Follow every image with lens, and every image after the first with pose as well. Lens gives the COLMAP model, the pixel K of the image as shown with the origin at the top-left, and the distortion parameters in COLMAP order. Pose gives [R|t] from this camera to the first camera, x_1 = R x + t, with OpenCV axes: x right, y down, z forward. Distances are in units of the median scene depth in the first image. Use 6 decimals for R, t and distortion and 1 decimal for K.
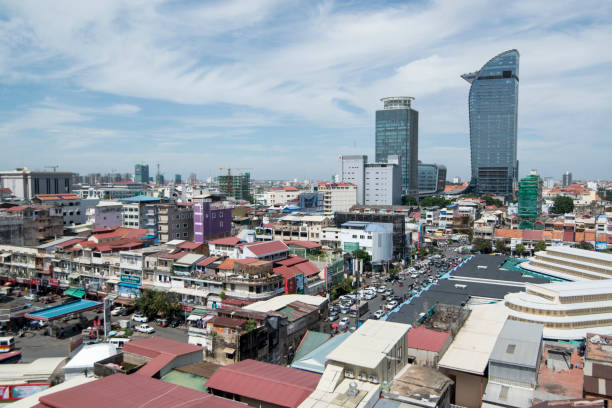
lens RADIAL K [[490.1, 0, 306.3], [0, 490.1, 209.9], [0, 0, 1]] dist [0.008814, 0.008838]
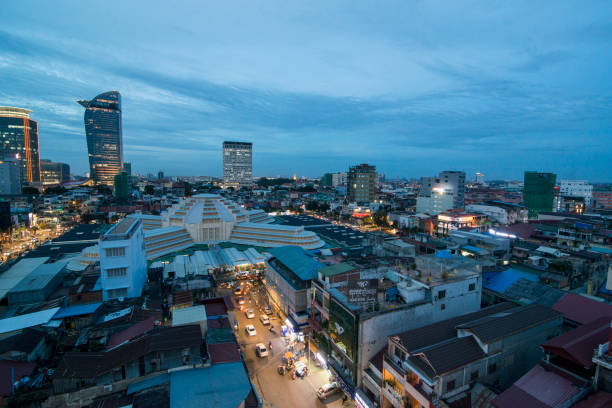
lens RADIAL K [[289.5, 0, 329.0], [0, 289.5, 202.8], [0, 0, 1]] dist [-0.020012, -0.000004]
pose [[0.596407, -0.064353, 0.800098, 0.106034], [0.037805, 0.997927, 0.052085, 0.006308], [-0.801791, -0.000816, 0.597603, -0.122176]]
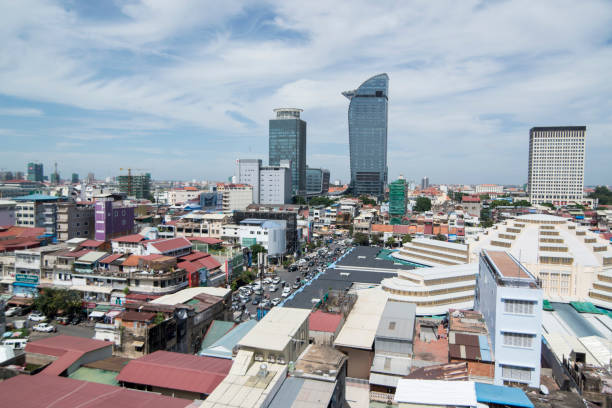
lens RADIAL K [[441.9, 0, 301.0], [0, 441.9, 202.3], [0, 0, 1]] dist [0.008531, 0.008619]
pose [[0.975670, 0.002008, 0.219236, -0.012487], [0.001027, 0.999905, -0.013729, -0.000066], [-0.219242, 0.013620, 0.975575, 0.001492]]
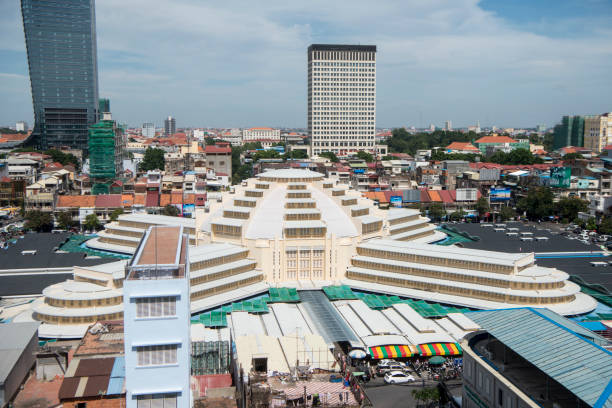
lens RADIAL K [[703.5, 0, 324.4], [0, 703.5, 199.8], [0, 0, 1]] dist [0.086006, 0.000000]
pose [[0.796600, -0.061887, 0.601330, 0.079091], [0.037752, 0.997897, 0.052689, 0.004946], [-0.603326, -0.019270, 0.797262, -0.044784]]
